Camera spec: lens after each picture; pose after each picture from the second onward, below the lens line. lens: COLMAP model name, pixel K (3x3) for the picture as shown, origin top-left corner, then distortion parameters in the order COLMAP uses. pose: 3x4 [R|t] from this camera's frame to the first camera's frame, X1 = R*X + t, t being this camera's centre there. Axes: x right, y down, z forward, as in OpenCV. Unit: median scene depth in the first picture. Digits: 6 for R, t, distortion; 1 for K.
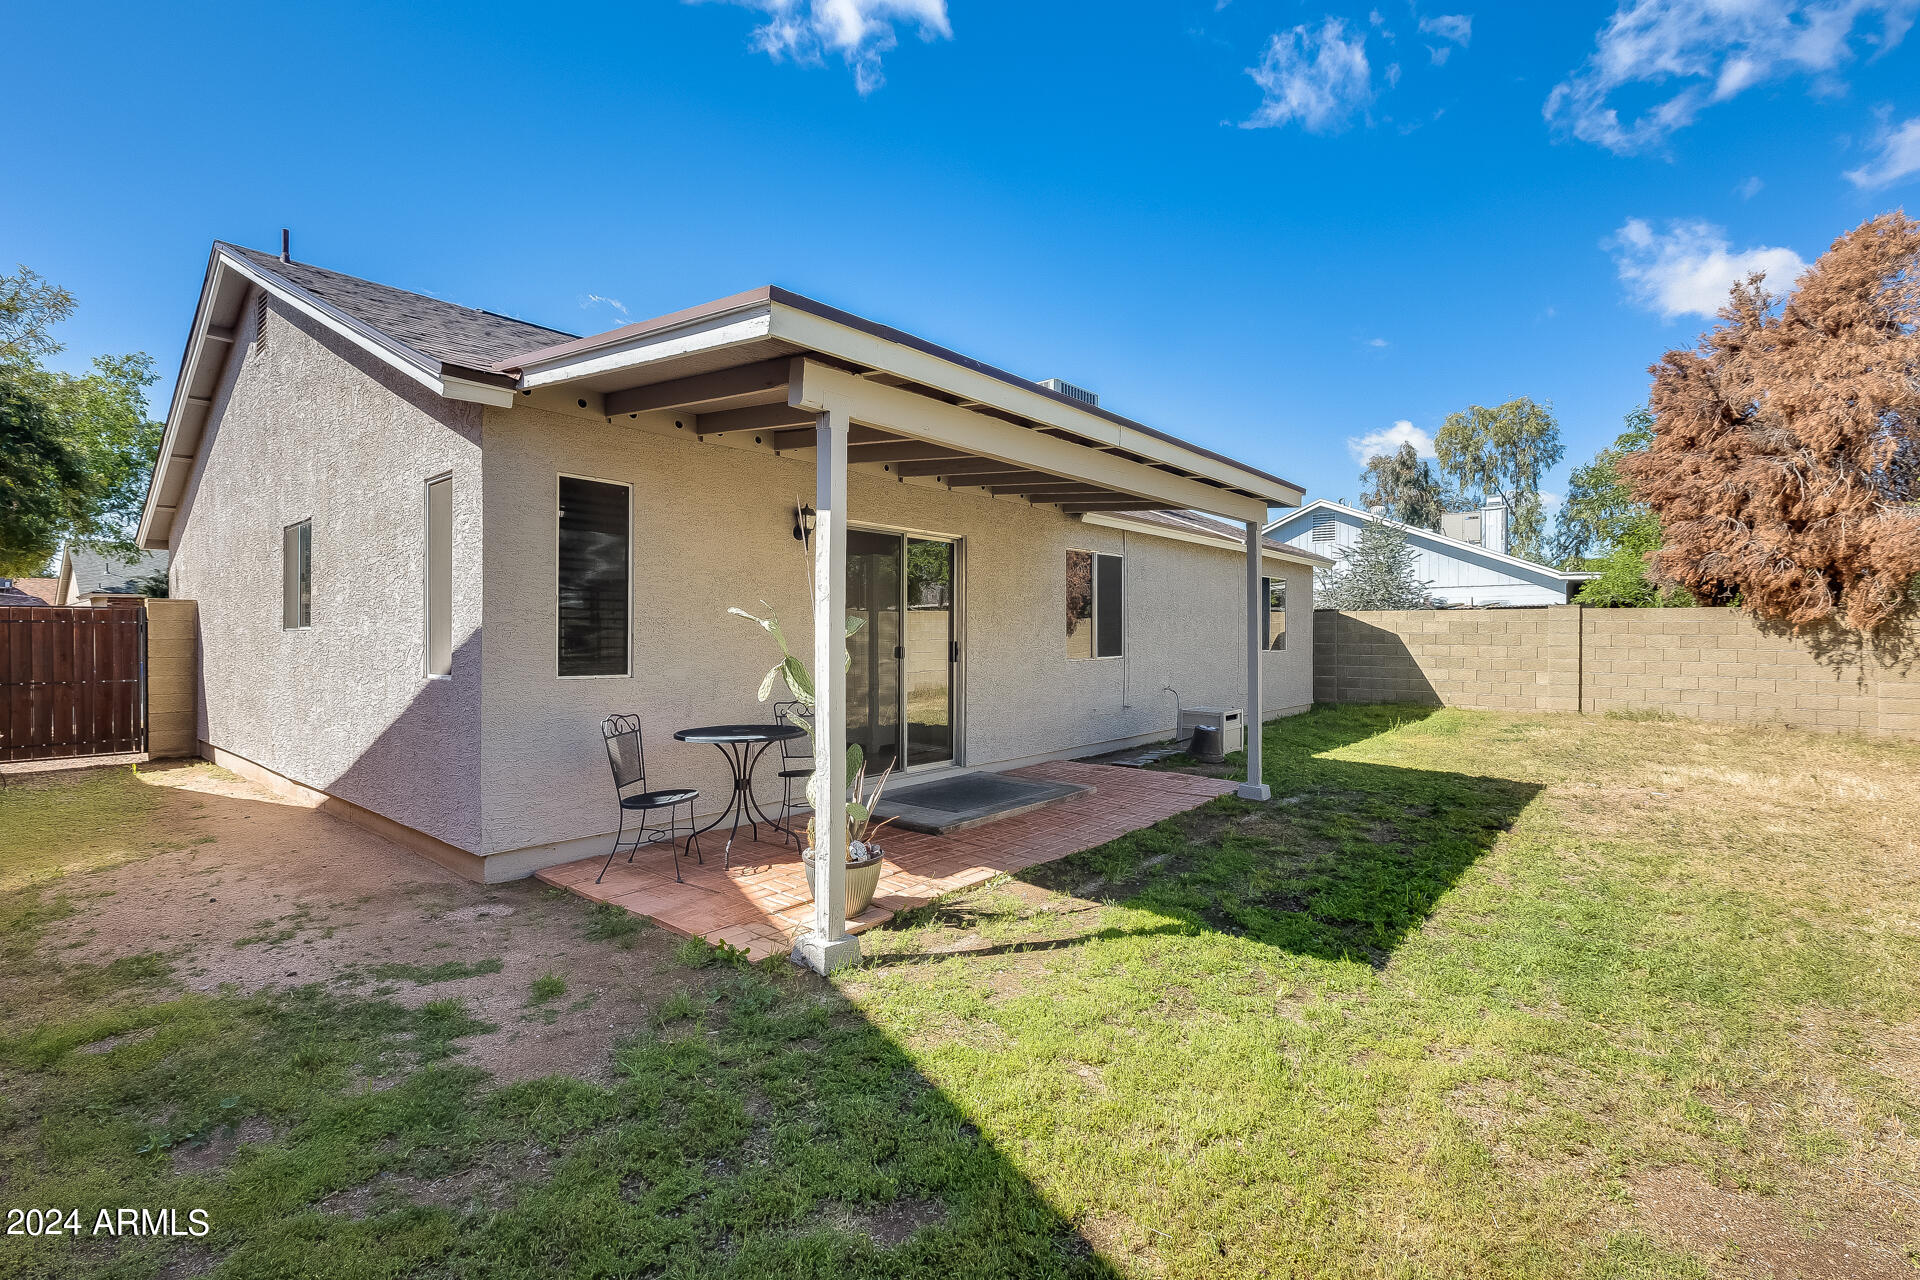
lens RADIAL K [[849.9, 0, 951.5], [0, 849.9, 636.7], [0, 0, 1]] dist [-0.001540, -0.000425]
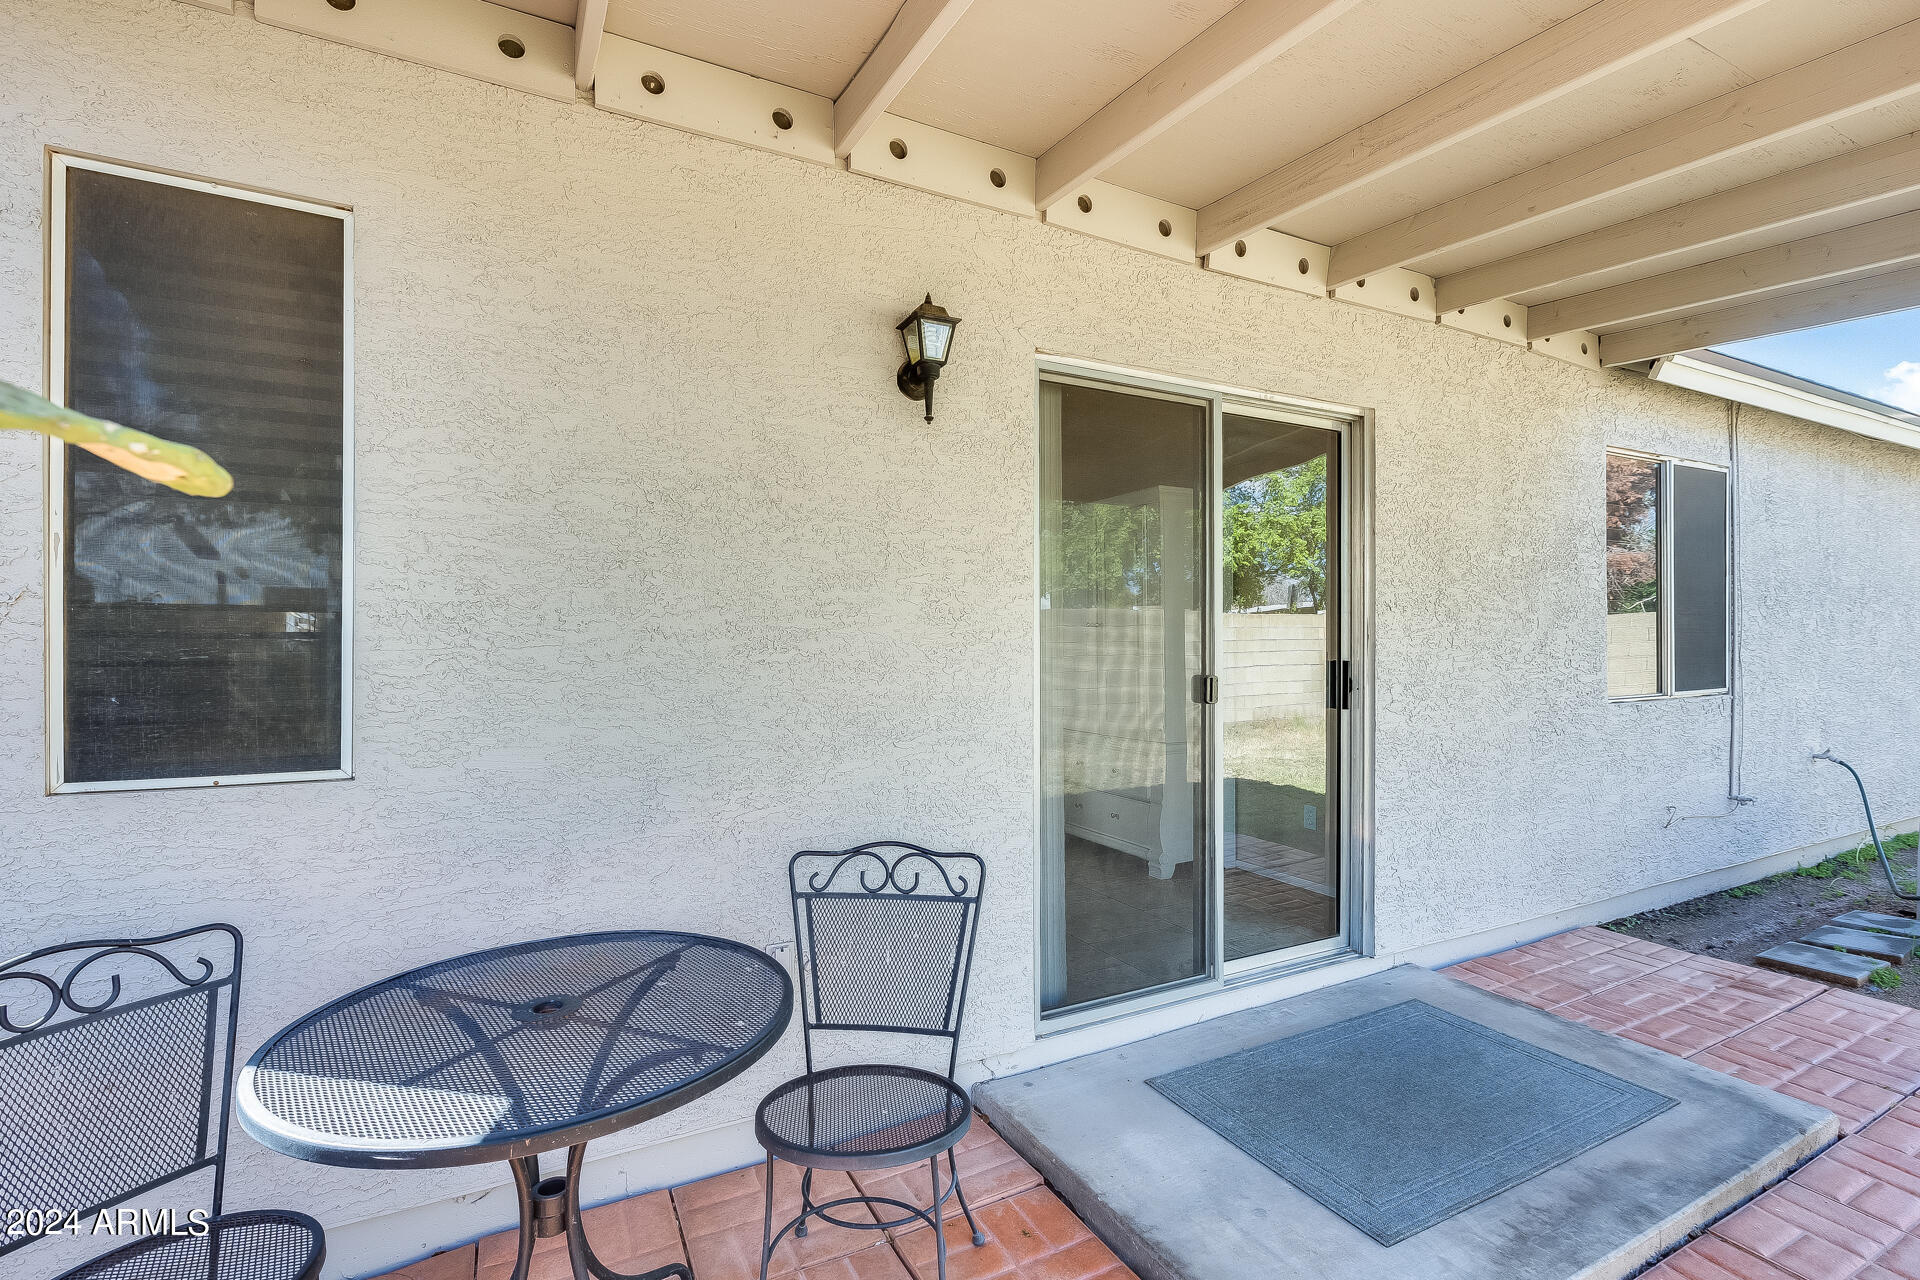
lens RADIAL K [[849.9, 0, 951.5], [0, 849.9, 636.7], [0, 0, 1]] dist [-0.001540, -0.000425]
pose [[0.925870, -0.002169, -0.377836, -0.016403], [0.000381, 0.999988, -0.004805, -0.004219], [0.377842, 0.004305, 0.925860, 0.505015]]
